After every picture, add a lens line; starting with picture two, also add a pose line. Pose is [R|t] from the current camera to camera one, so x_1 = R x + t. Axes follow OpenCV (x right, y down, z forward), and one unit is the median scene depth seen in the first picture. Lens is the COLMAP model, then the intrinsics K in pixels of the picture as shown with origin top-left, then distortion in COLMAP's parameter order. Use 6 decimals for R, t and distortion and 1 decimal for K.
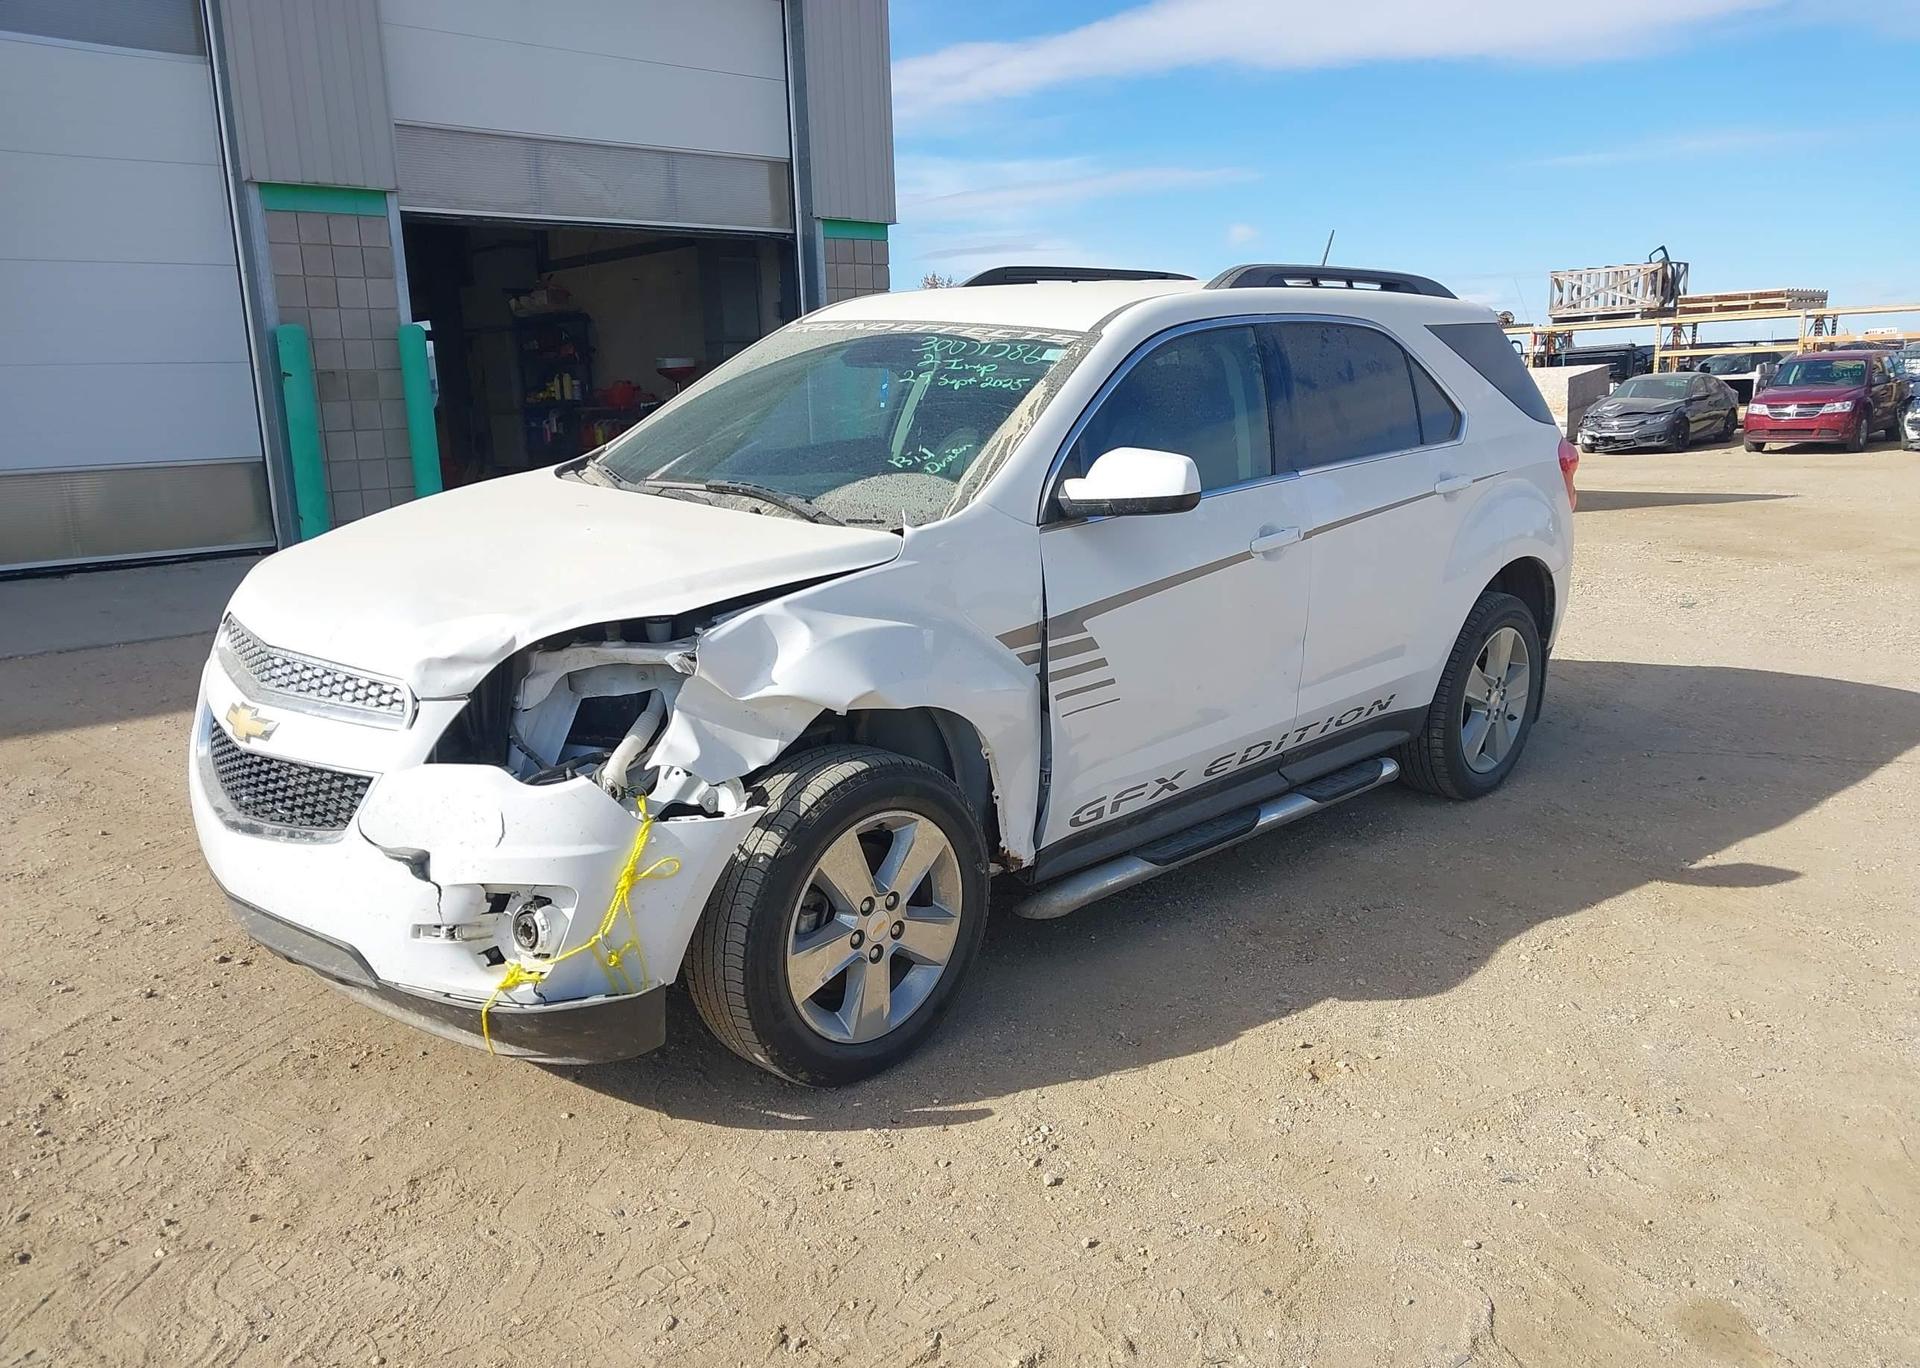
lens RADIAL K [[1506.8, 0, 948.3], [0, 1506.8, 721.6], [0, 0, 1]] dist [0.015335, -0.001407]
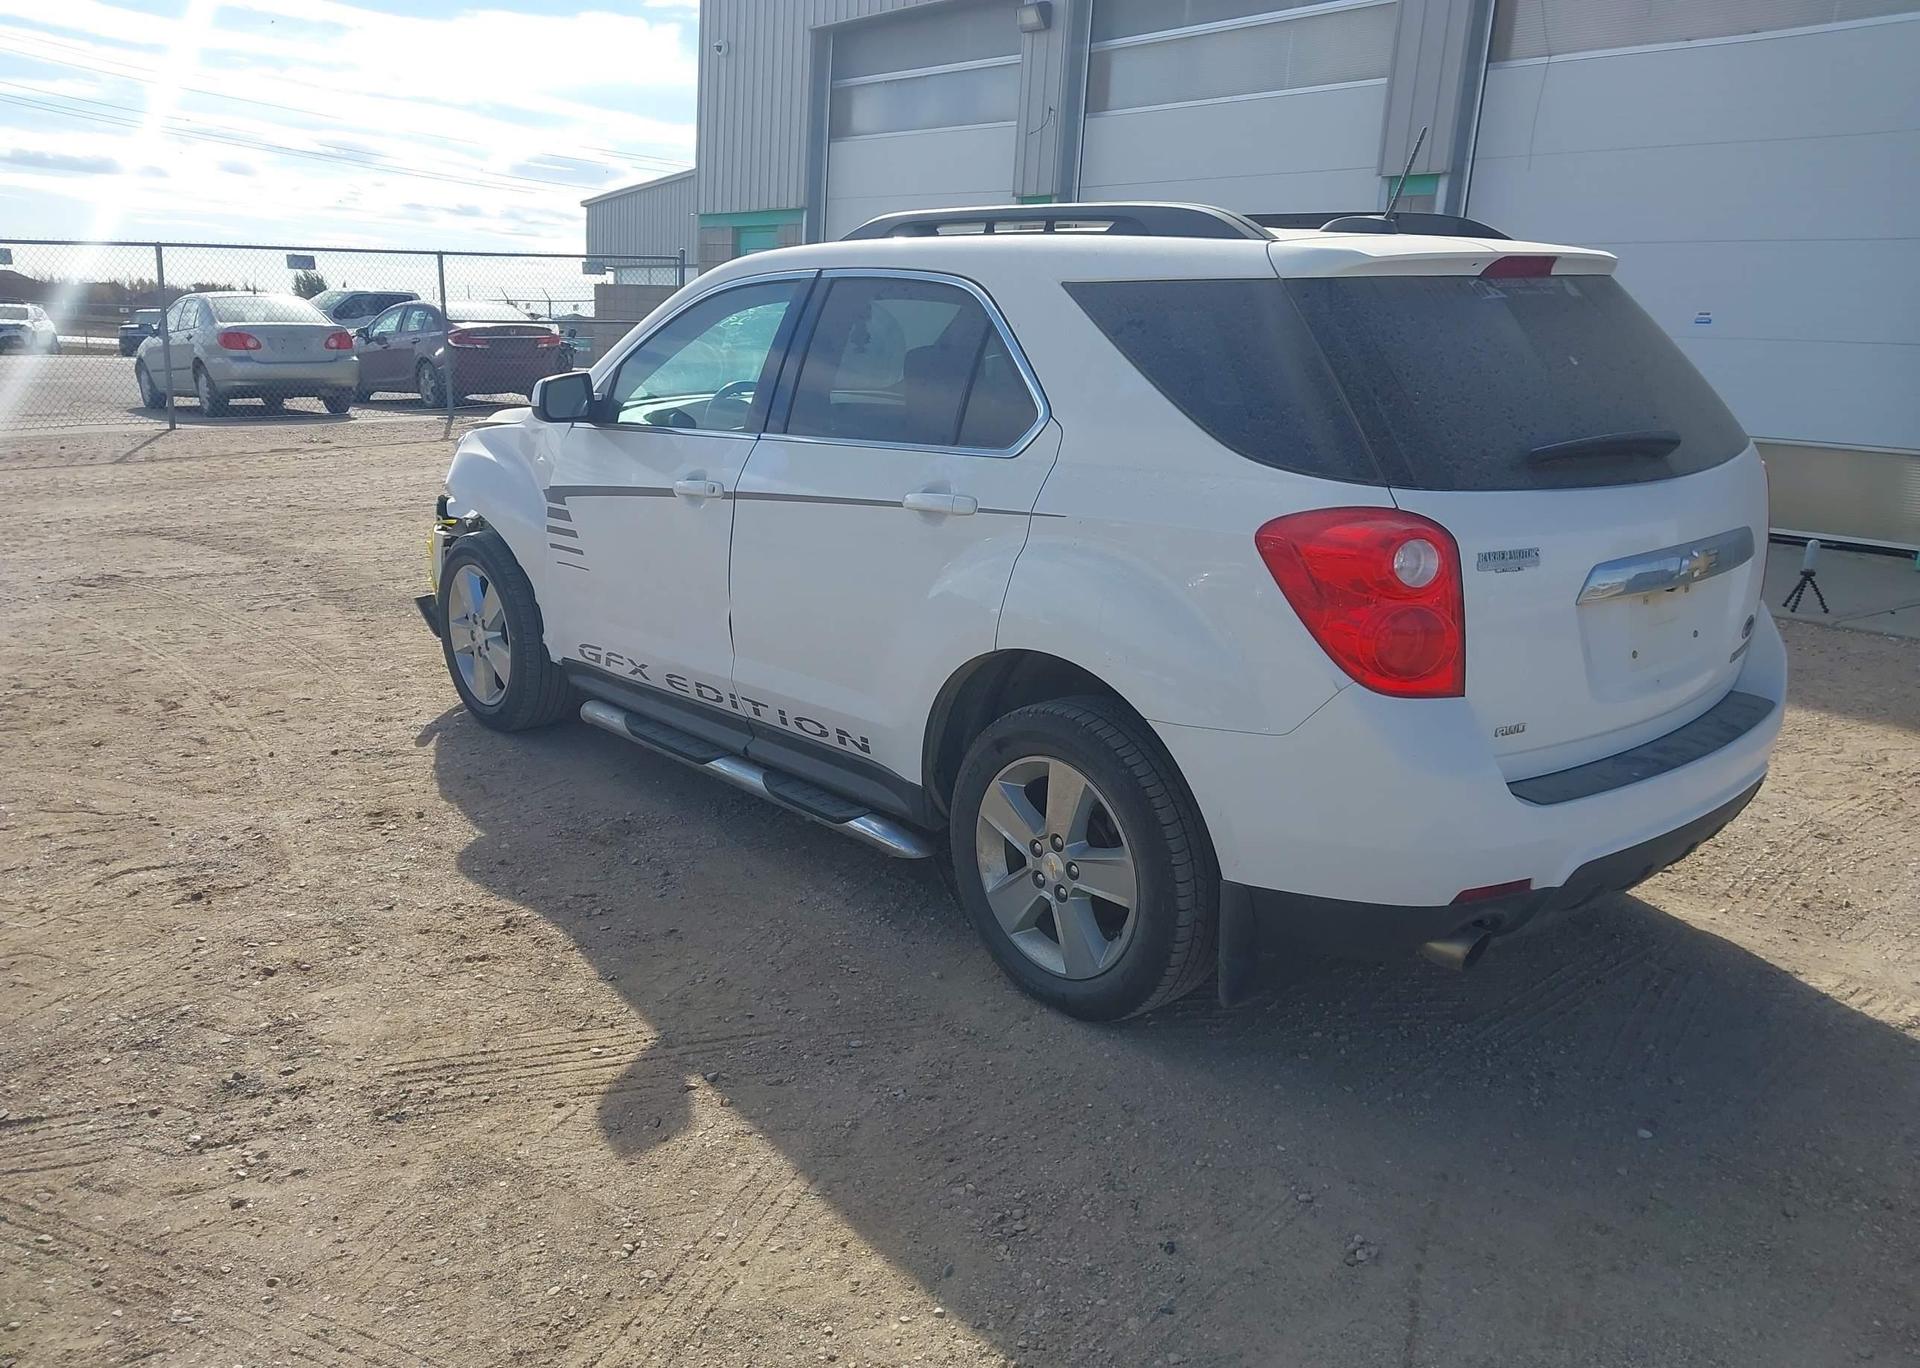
lens RADIAL K [[1513.0, 0, 956.2], [0, 1513.0, 747.1], [0, 0, 1]] dist [-0.001027, 0.006366]
pose [[-0.074484, 0.285929, -0.955352, 1.293918], [-0.266629, 0.917425, 0.295365, -0.323856], [0.960917, 0.276724, 0.007904, 1.257975]]
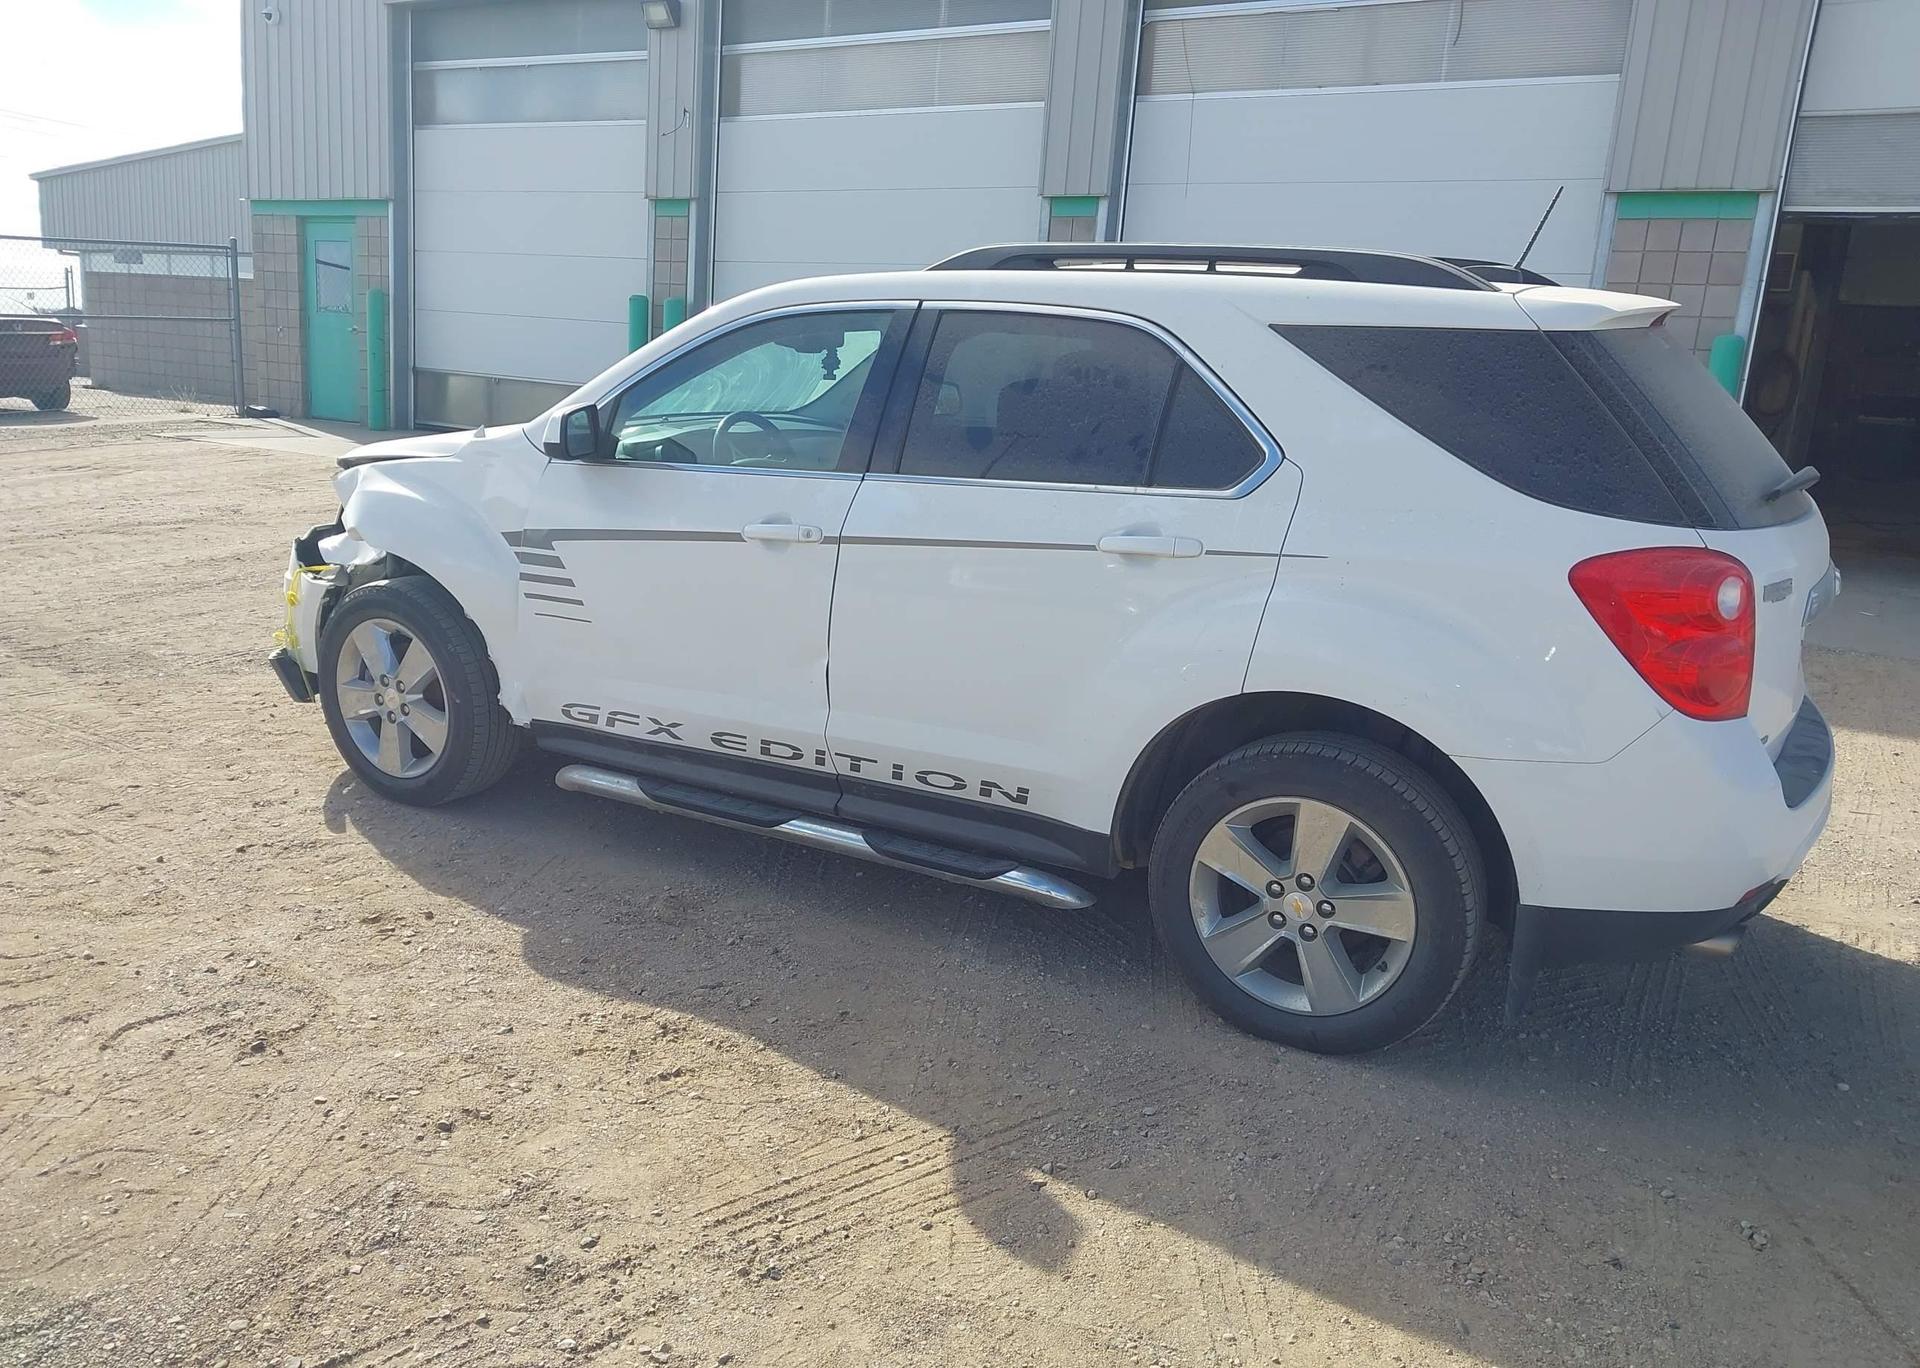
lens RADIAL K [[1513.4, 0, 959.1], [0, 1513.4, 733.0], [0, 0, 1]] dist [0.009515, -0.008830]
pose [[0.253583, 0.272108, -0.928253, 1.215629], [-0.279209, 0.939364, 0.199090, -0.232268], [0.926141, 0.208691, 0.314182, 0.862133]]
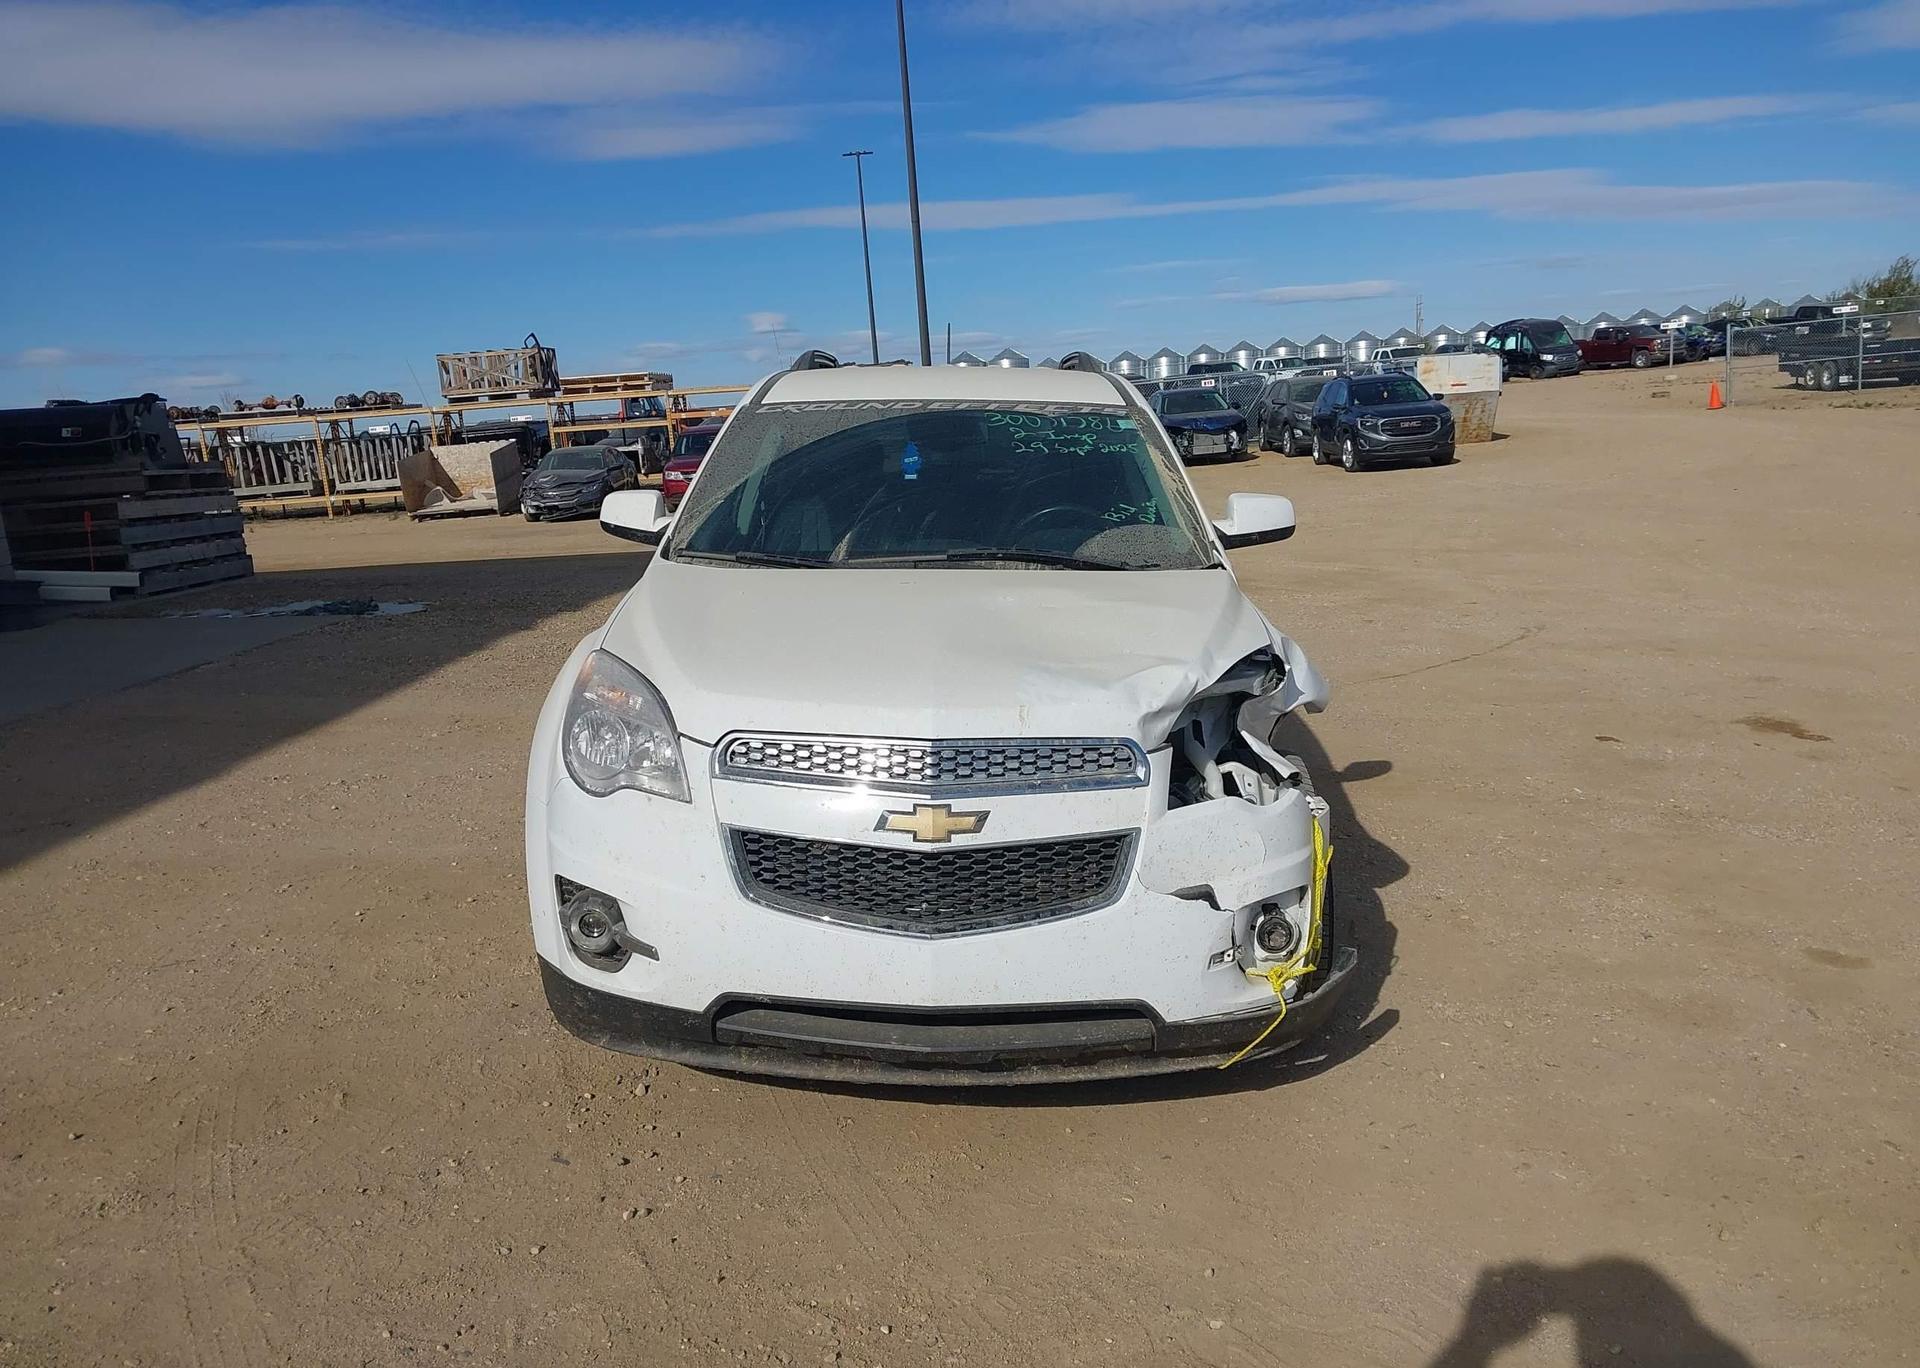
lens RADIAL K [[1506.8, 0, 948.3], [0, 1506.8, 721.6], [0, 0, 1]] dist [0.015335, -0.001407]
pose [[0.715890, -0.156335, 0.680485, -0.857943], [0.190493, 0.981369, 0.025056, -0.065847], [-0.671724, 0.111690, 0.732333, 0.231400]]
